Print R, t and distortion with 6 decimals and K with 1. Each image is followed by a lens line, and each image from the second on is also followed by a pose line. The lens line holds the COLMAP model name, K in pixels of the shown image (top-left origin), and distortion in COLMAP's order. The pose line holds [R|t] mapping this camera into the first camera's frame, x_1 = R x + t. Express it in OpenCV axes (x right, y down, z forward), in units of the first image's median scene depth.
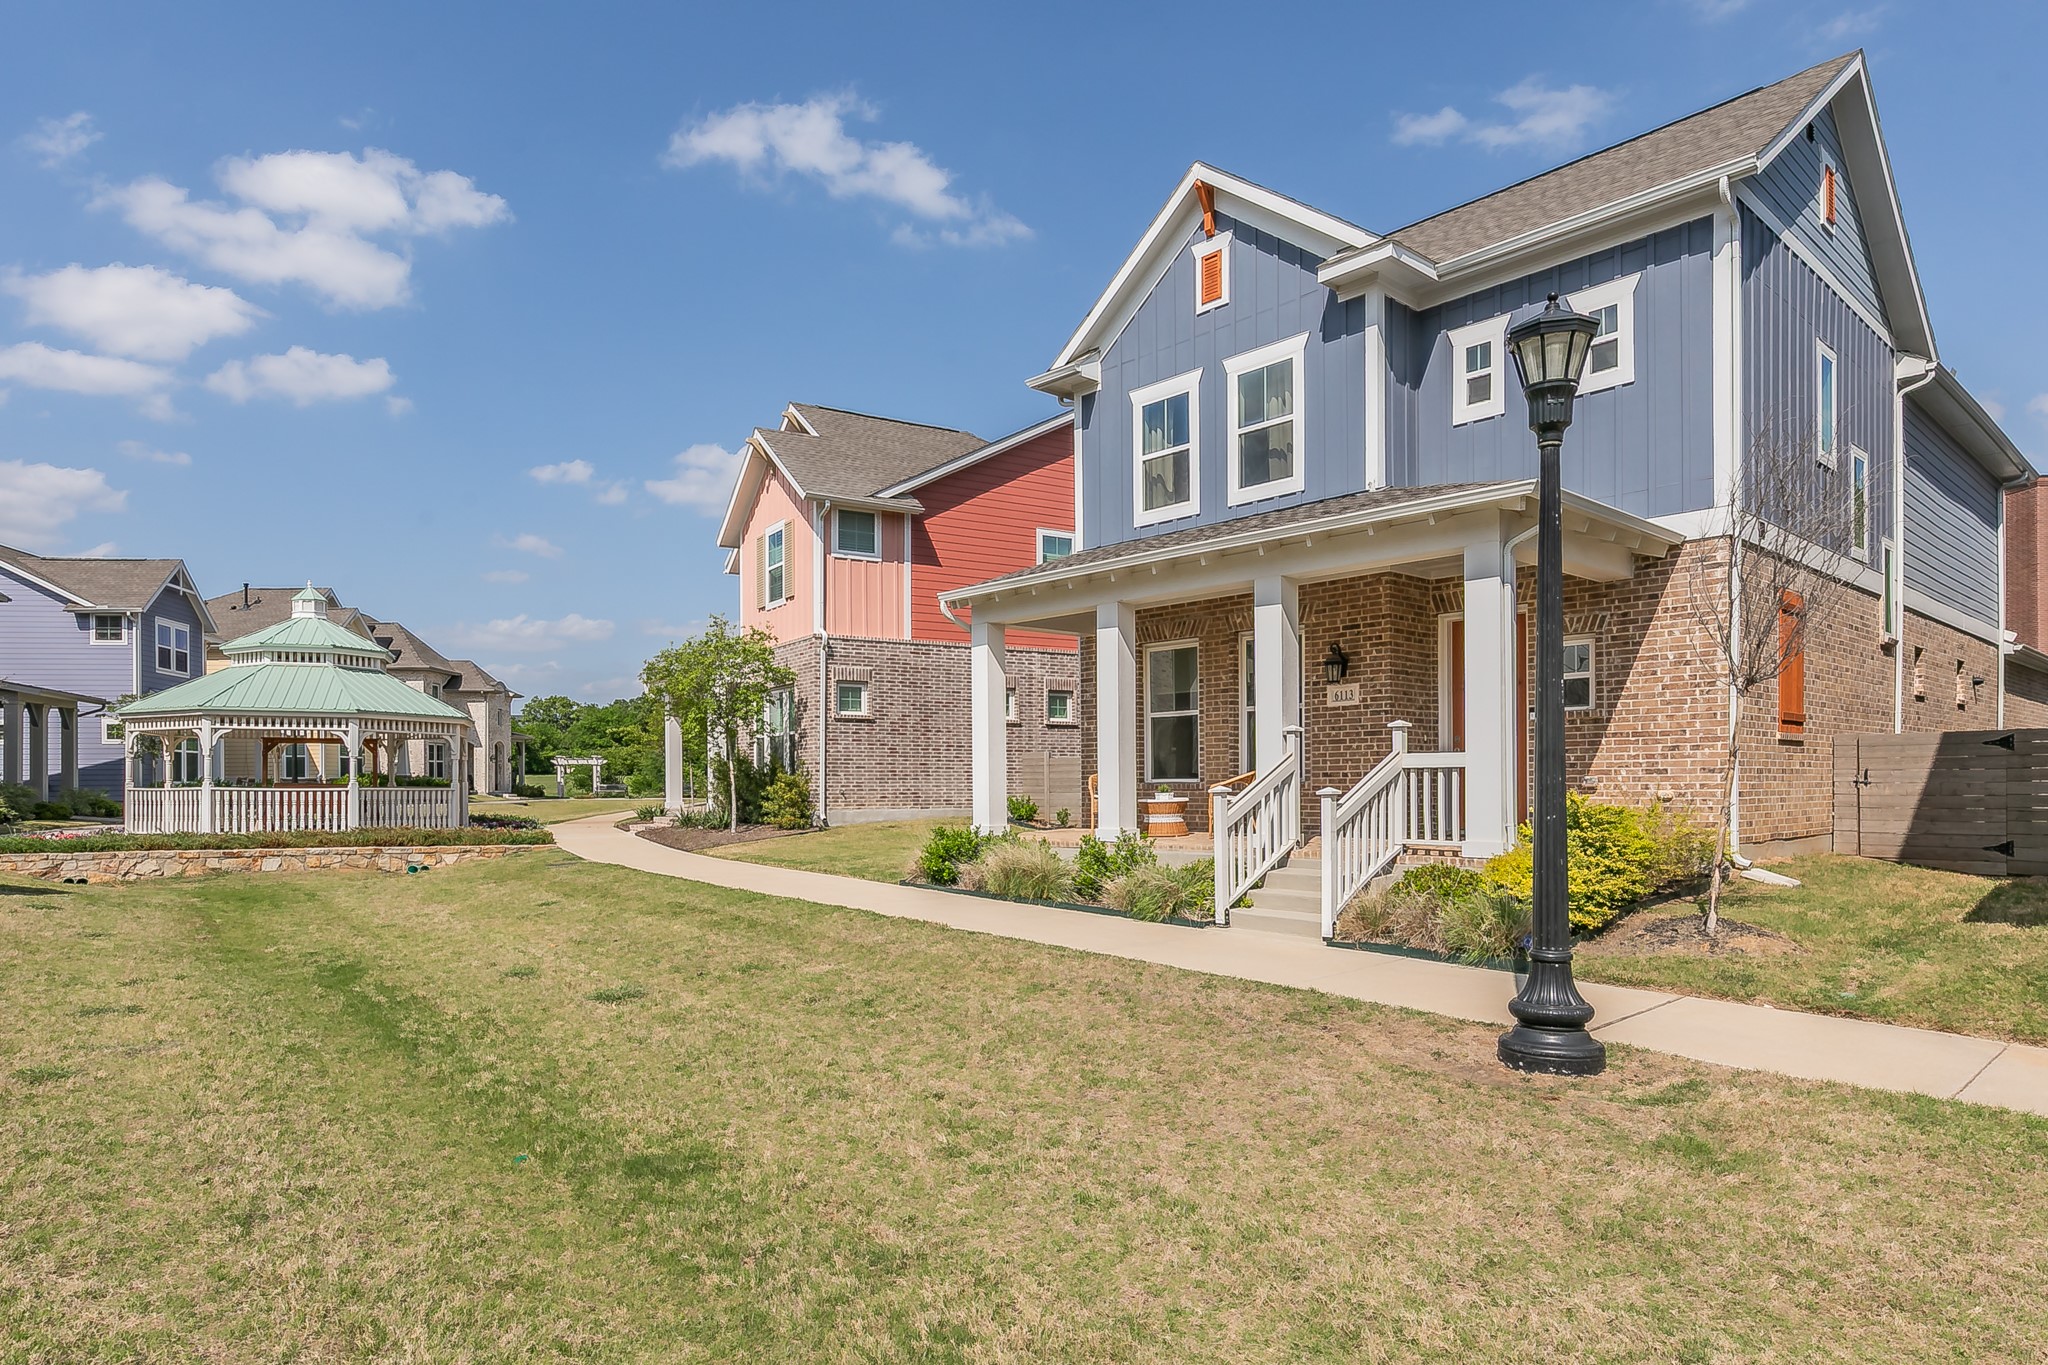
lens RADIAL K [[1096.3, 0, 960.3], [0, 1096.3, 795.1], [0, 0, 1]] dist [-0.002590, -0.000685]
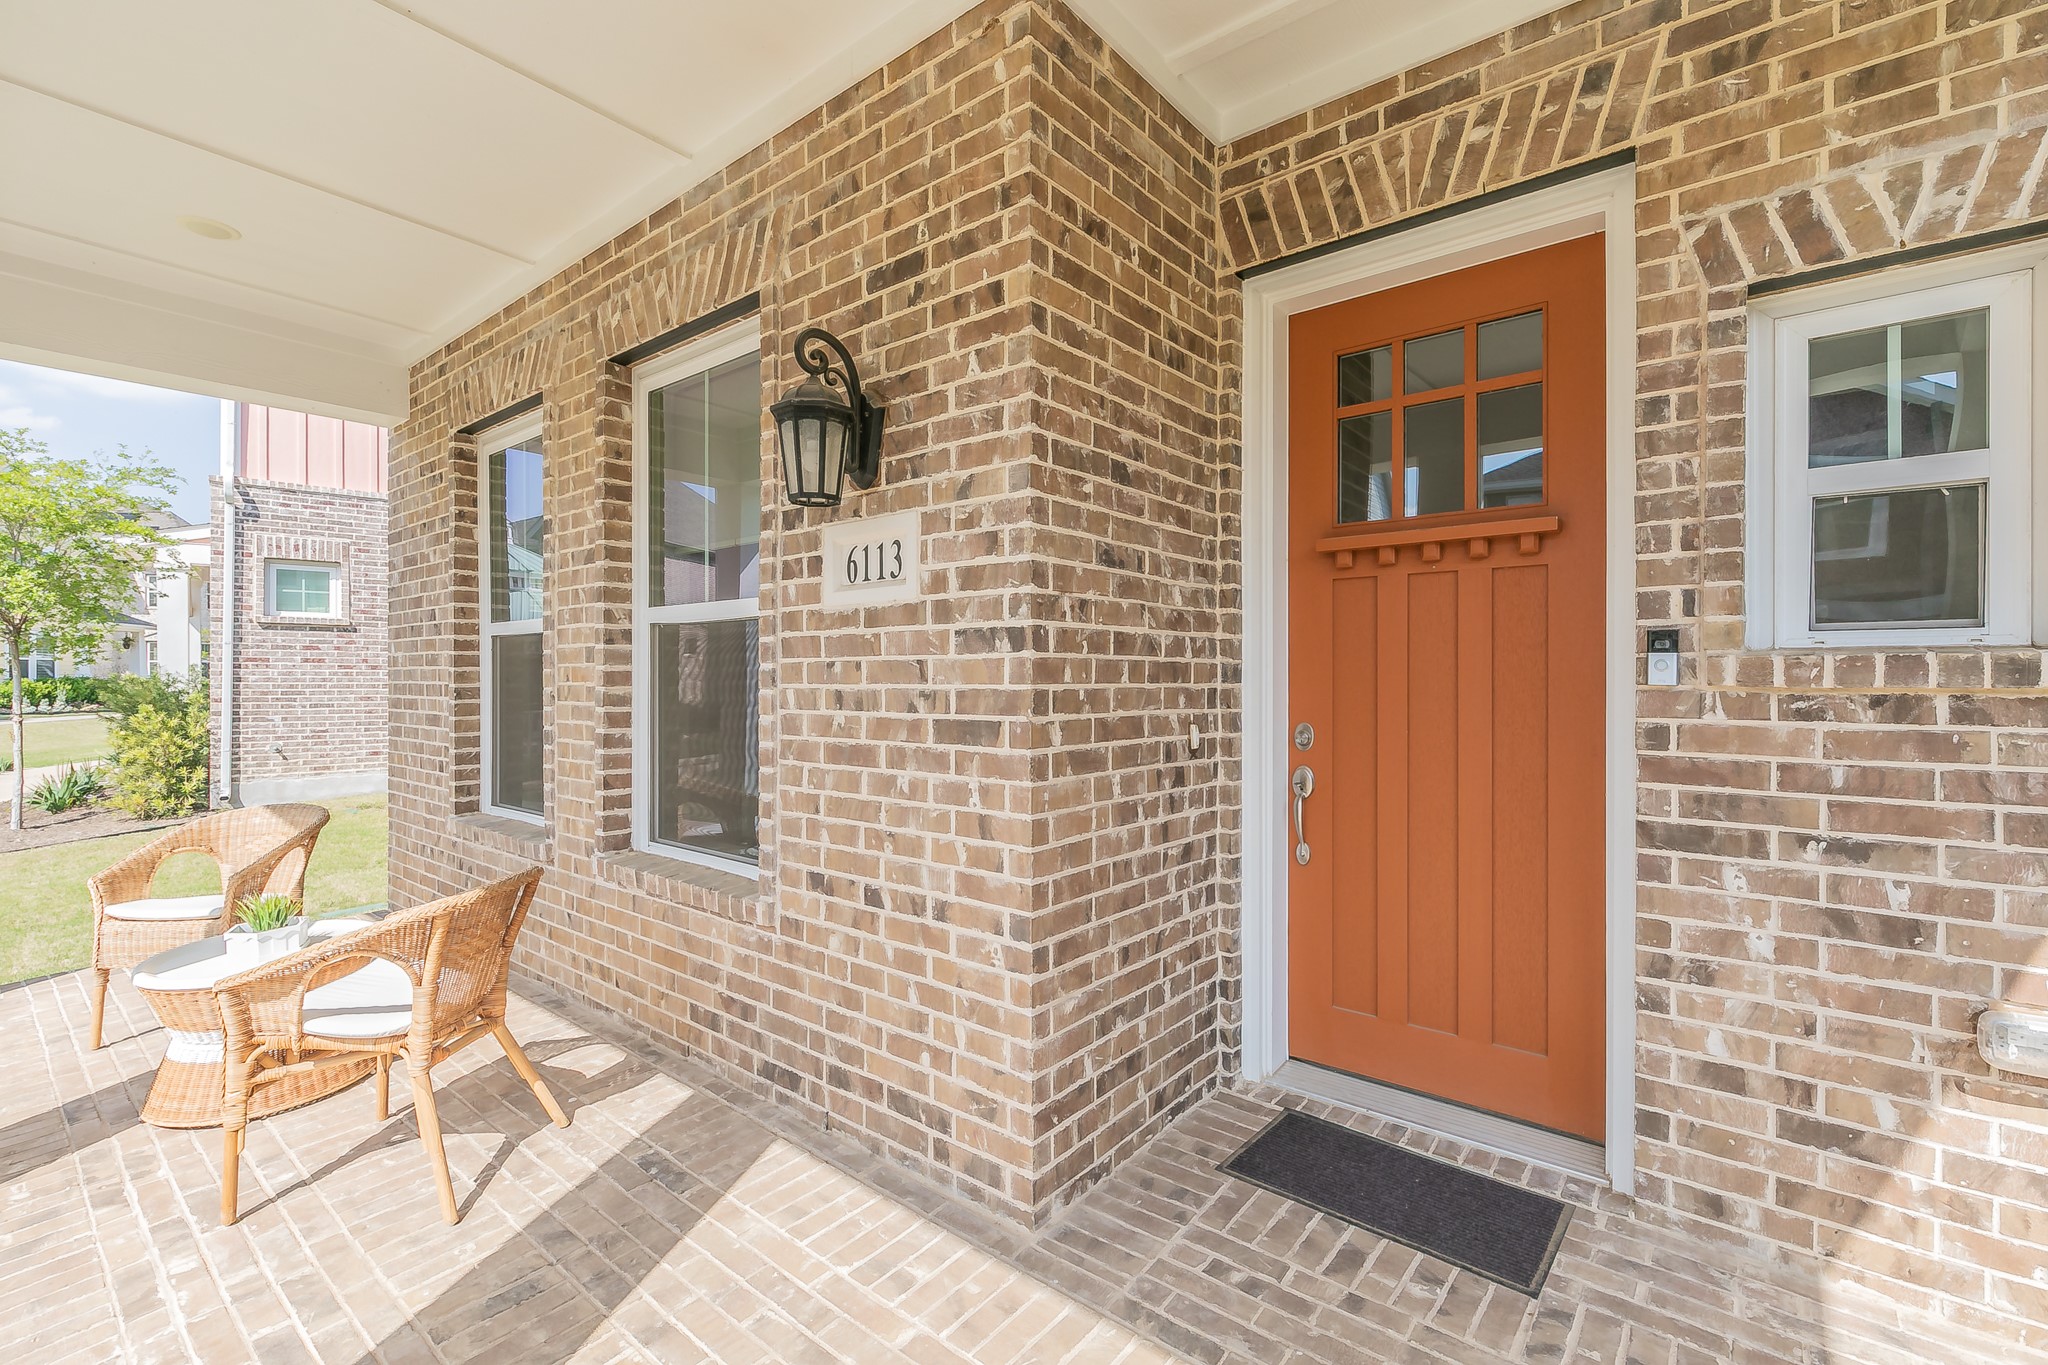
lens RADIAL K [[887.8, 0, 1024.0], [0, 887.8, 682.5], [0, 0, 1]] dist [-0.002505, -0.000293]
pose [[0.982841, 0.008037, 0.184282, 0.343741], [-0.006392, 0.999934, -0.009515, -0.062727], [-0.184346, 0.008174, 0.982827, 0.796115]]
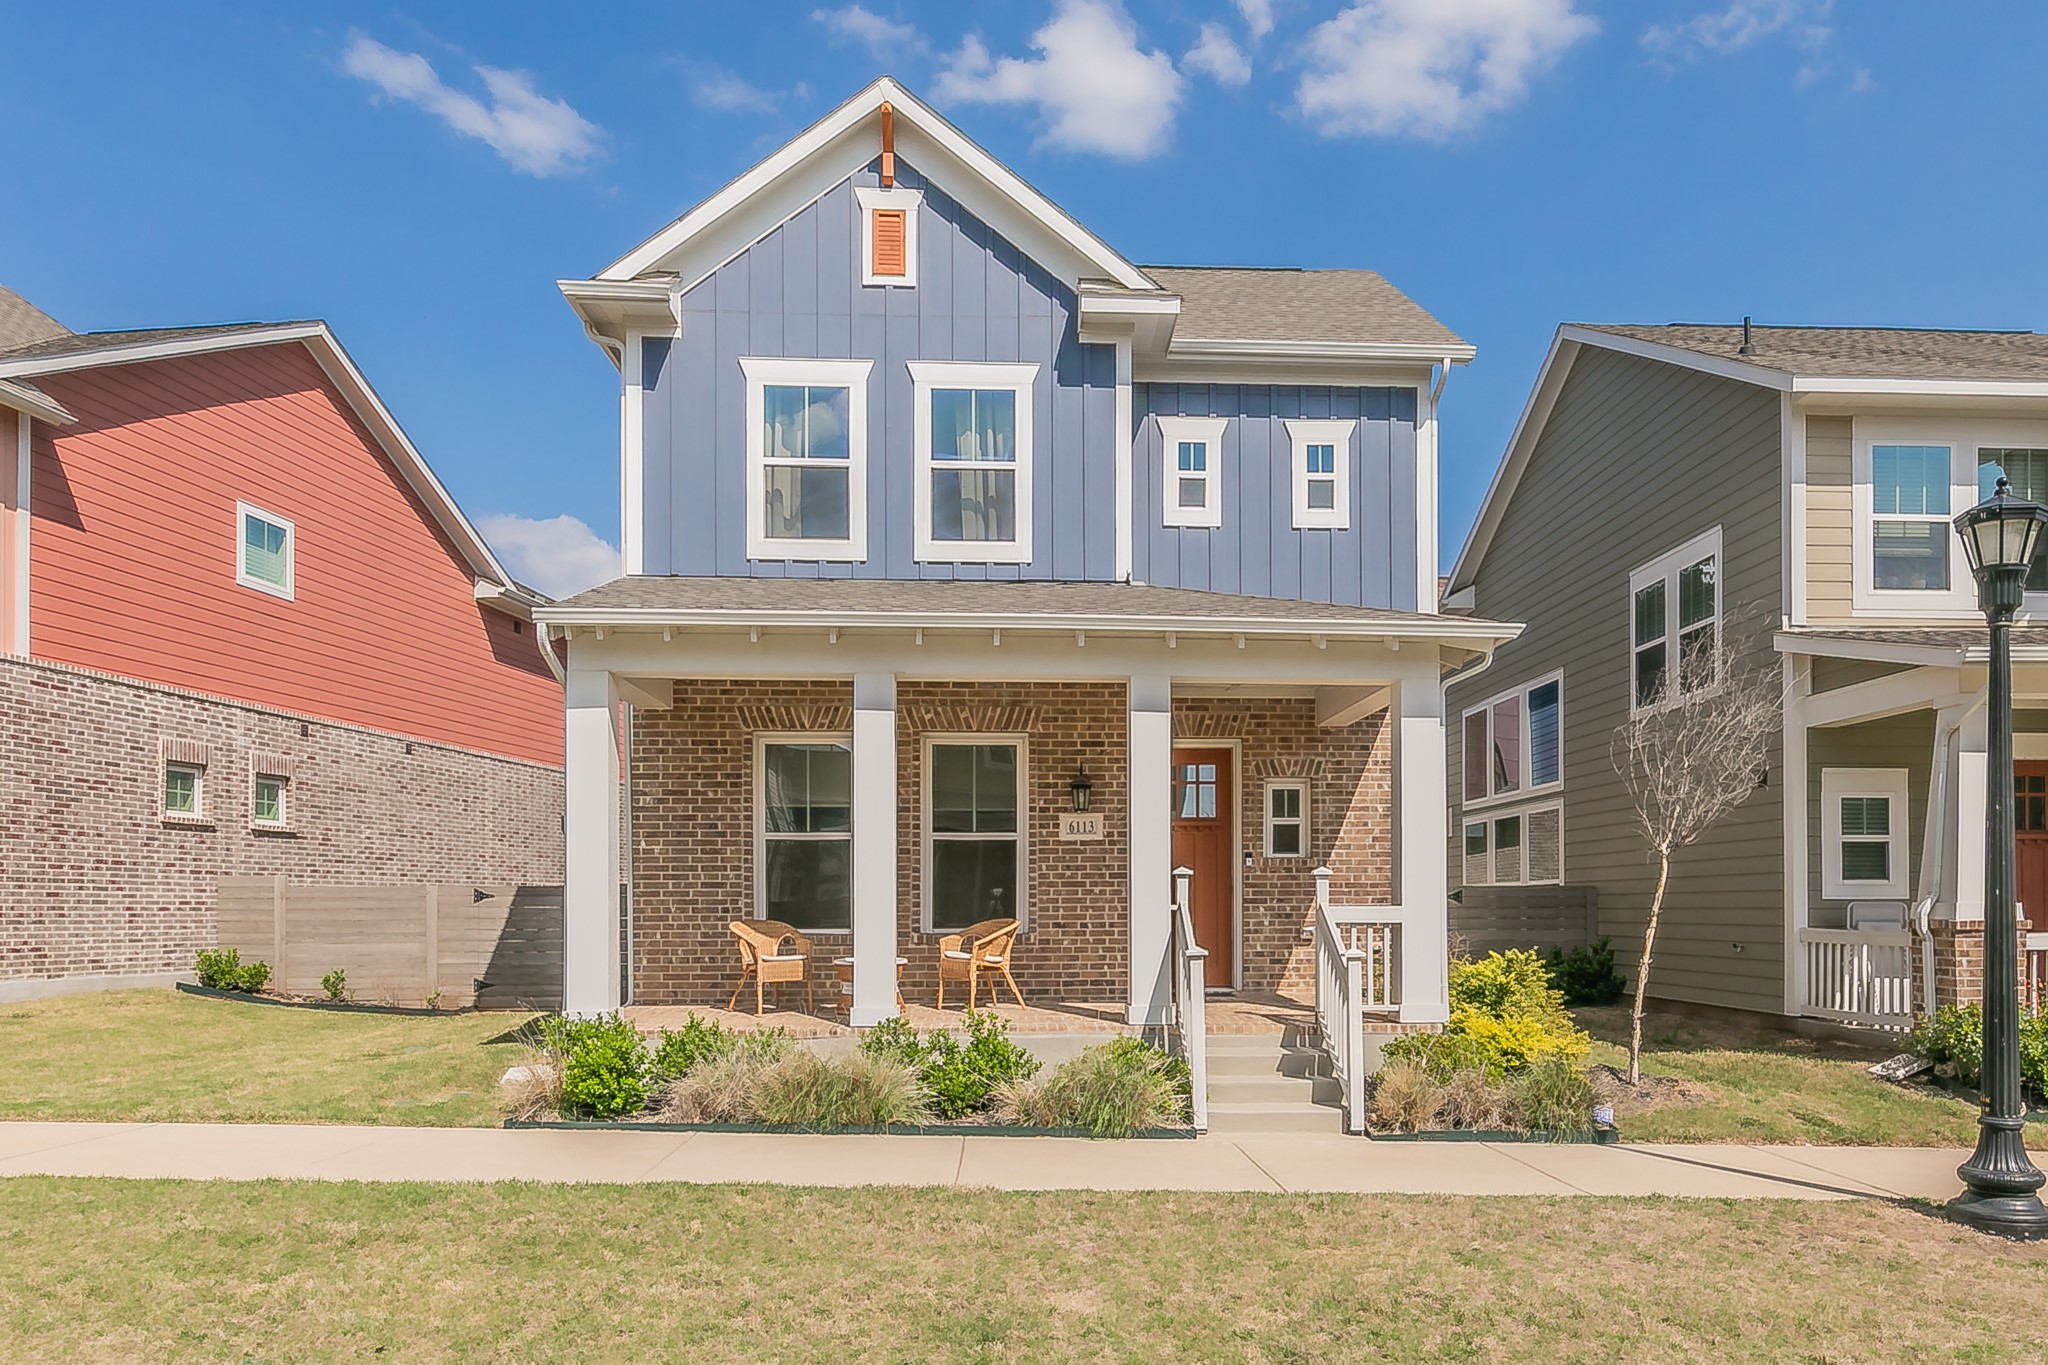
lens RADIAL K [[1365.2, 0, 1023.4], [0, 1365.2, 907.4], [0, 0, 1]] dist [-0.006557, -0.001902]
pose [[0.631533, 0.006070, 0.775326, -0.452418], [0.006130, 0.999899, -0.012821, -0.019013], [-0.775325, 0.012849, 0.631432, 0.395407]]
